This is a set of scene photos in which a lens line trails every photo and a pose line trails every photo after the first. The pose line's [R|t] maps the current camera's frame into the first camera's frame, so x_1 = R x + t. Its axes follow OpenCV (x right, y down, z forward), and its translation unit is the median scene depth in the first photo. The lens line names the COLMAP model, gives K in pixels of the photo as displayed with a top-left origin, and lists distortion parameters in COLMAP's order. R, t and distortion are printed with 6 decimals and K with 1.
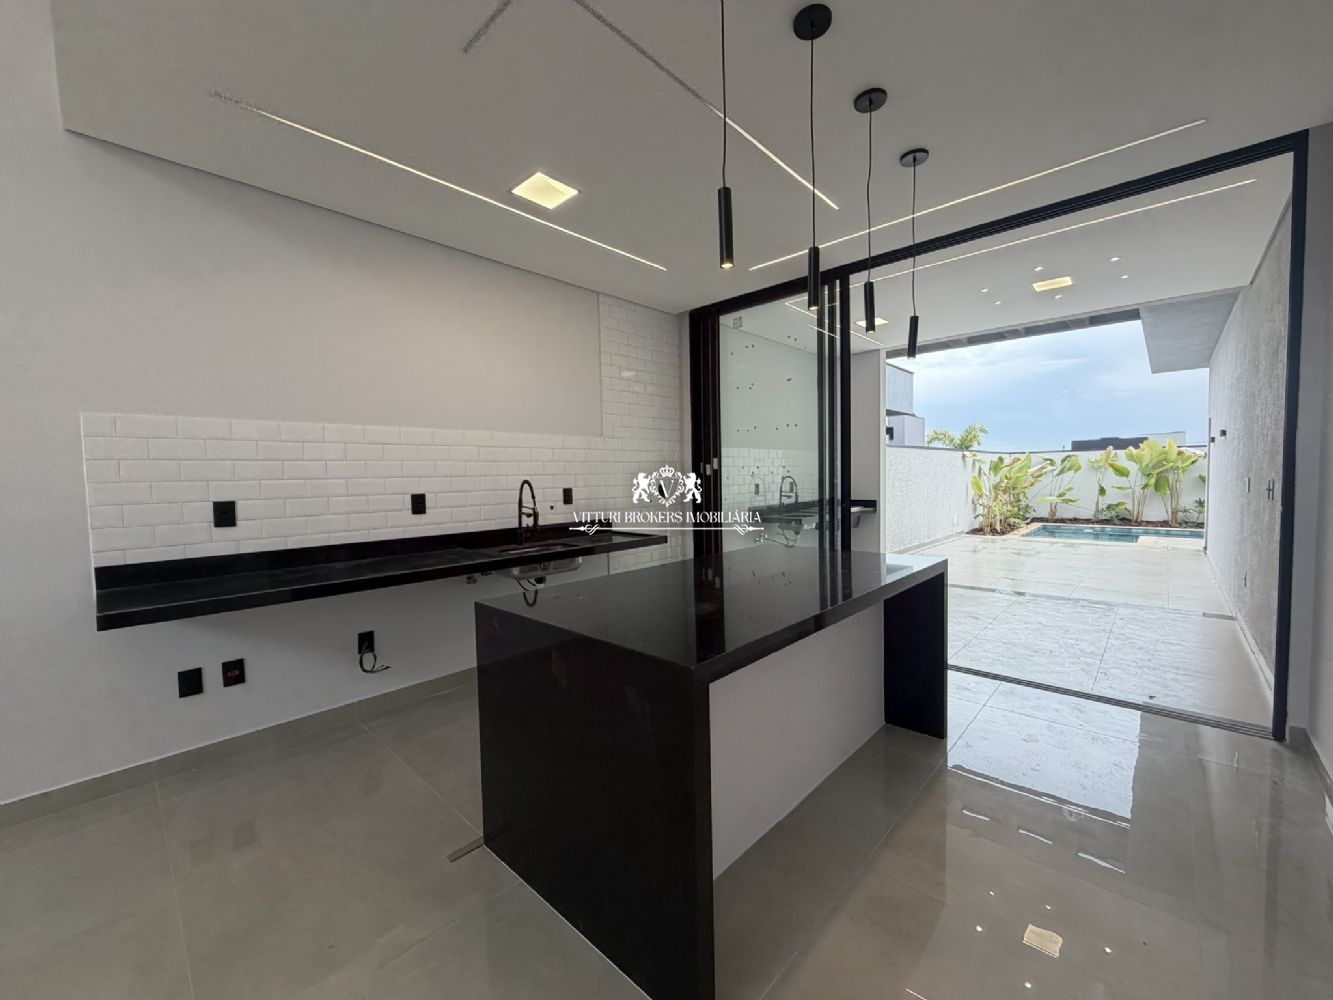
lens RADIAL K [[532.4, 0, 665.2], [0, 532.4, 499.4], [0, 0, 1]] dist [0.000698, -0.000033]
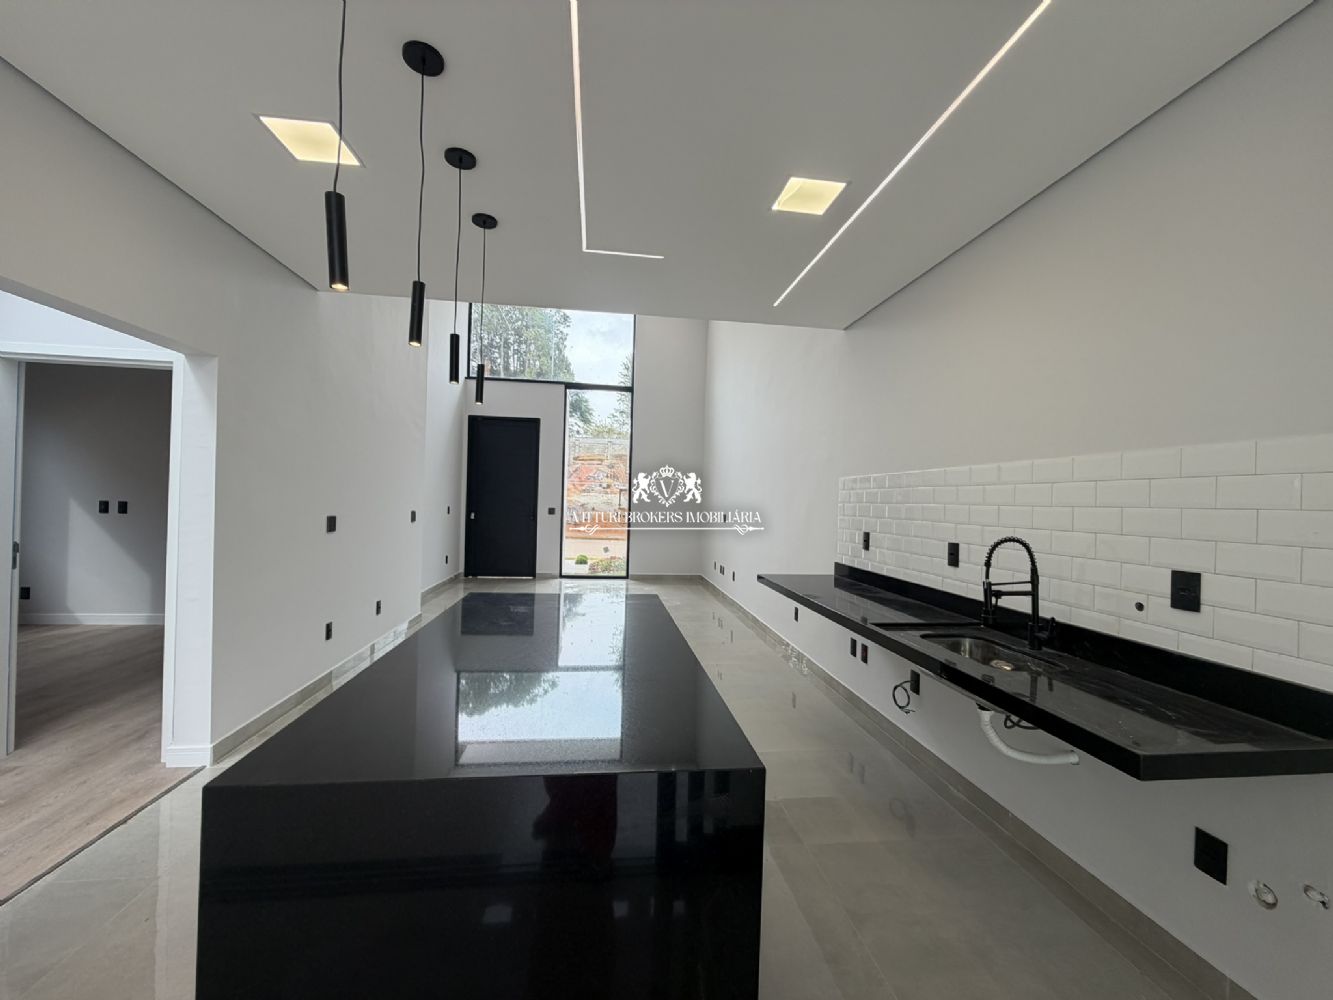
lens RADIAL K [[529.0, 0, 664.6], [0, 529.0, 503.4], [0, 0, 1]] dist [-0.001070, 0.000085]
pose [[-0.641032, 0.004213, -0.767503, 0.132224], [-0.051569, 0.997489, 0.048546, -0.024464], [0.765780, 0.070698, -0.639205, 0.317020]]
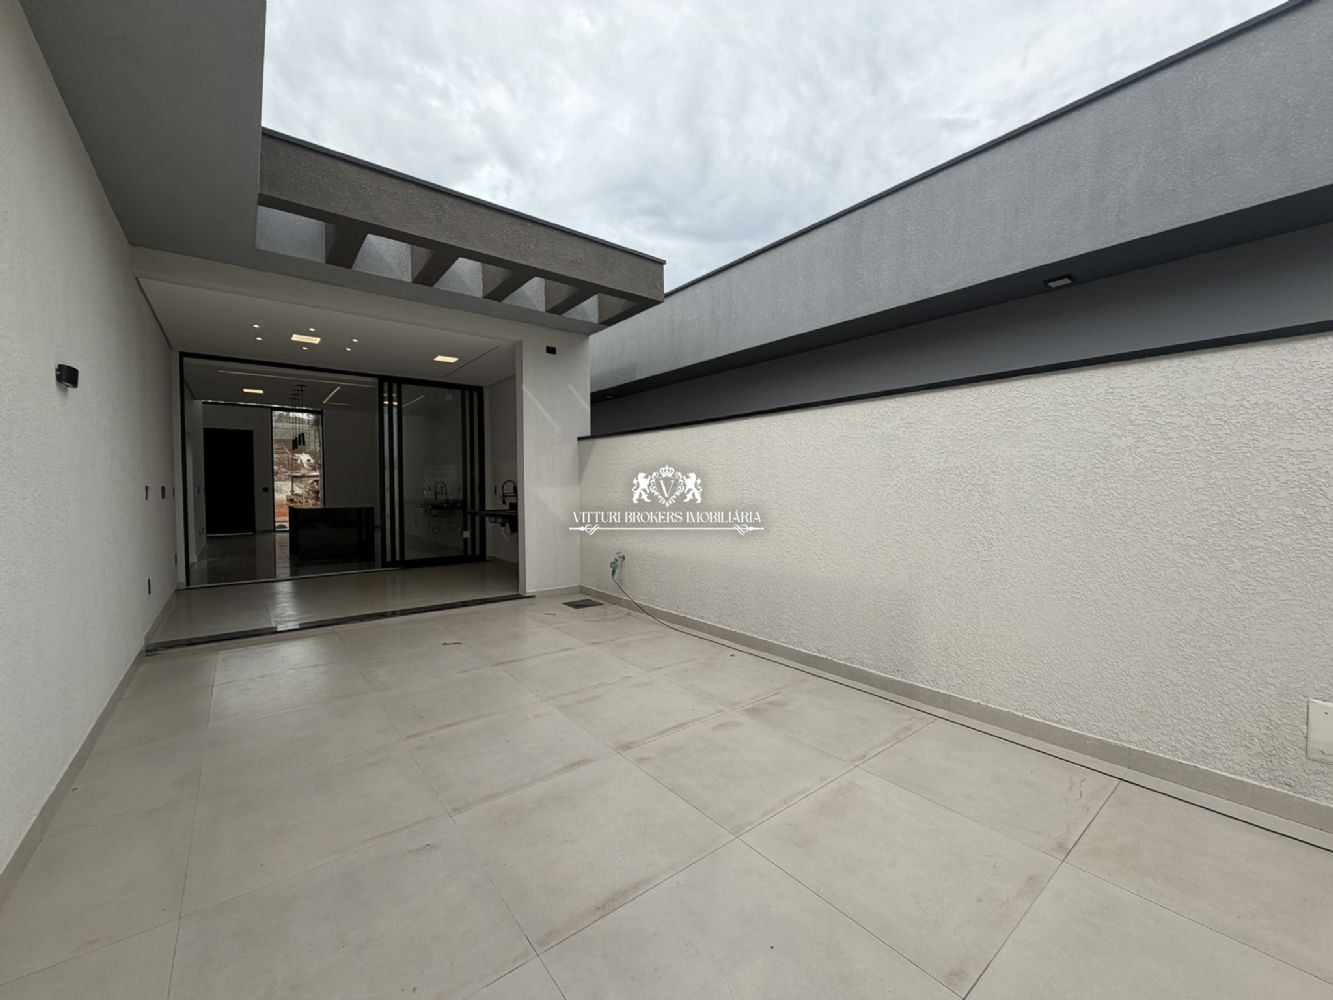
lens RADIAL K [[532.4, 0, 665.2], [0, 532.4, 499.4], [0, 0, 1]] dist [0.000698, -0.000033]
pose [[-0.145904, 0.043460, -0.988344, 0.710175], [-0.034812, 0.998190, 0.049032, -0.036224], [0.988686, 0.041560, -0.144127, 0.771674]]
